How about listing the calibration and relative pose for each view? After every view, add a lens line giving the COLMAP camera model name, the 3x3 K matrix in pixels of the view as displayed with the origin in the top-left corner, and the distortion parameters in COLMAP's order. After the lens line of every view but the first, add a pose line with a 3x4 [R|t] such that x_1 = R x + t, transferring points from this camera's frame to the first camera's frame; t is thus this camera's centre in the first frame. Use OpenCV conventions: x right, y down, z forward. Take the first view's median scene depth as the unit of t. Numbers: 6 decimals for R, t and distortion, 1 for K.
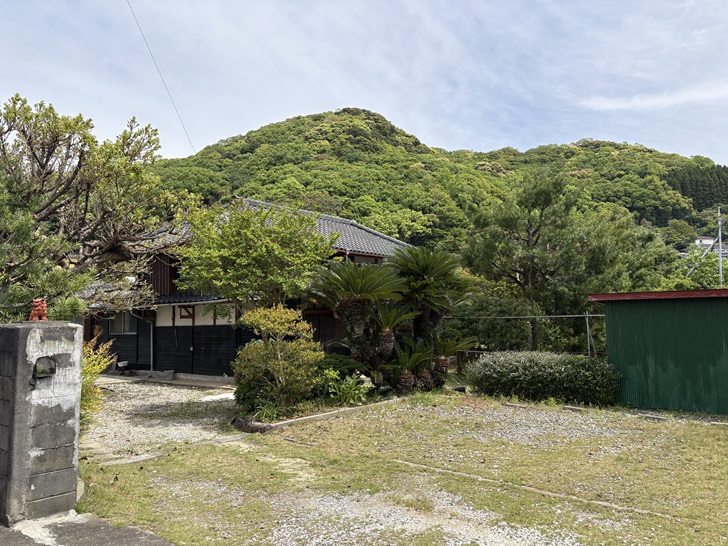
lens RADIAL K [[549.8, 0, 365.2], [0, 549.8, 274.8], [0, 0, 1]] dist [0.000826, 0.004352]
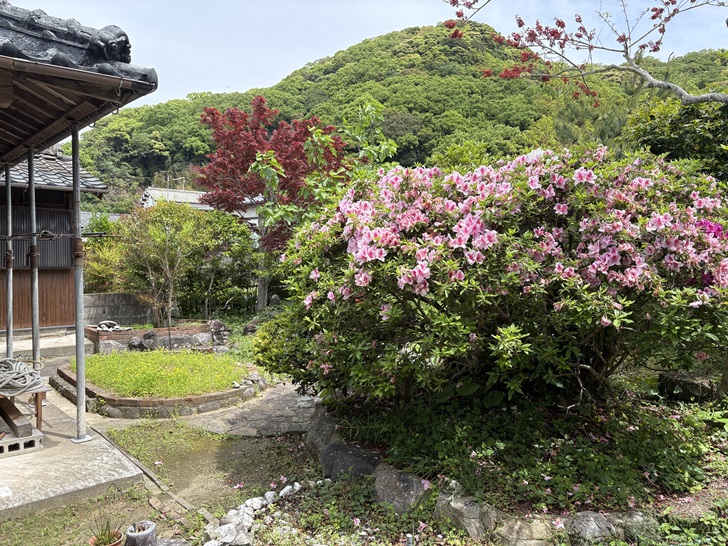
lens RADIAL K [[549.8, 0, 363.0], [0, 549.8, 269.6], [0, 0, 1]] dist [0.000826, 0.004352]
pose [[0.976756, 0.020559, -0.213368, 0.042748], [0.001182, 0.994858, 0.101270, 0.009151], [0.214353, -0.099168, 0.971709, 0.110163]]
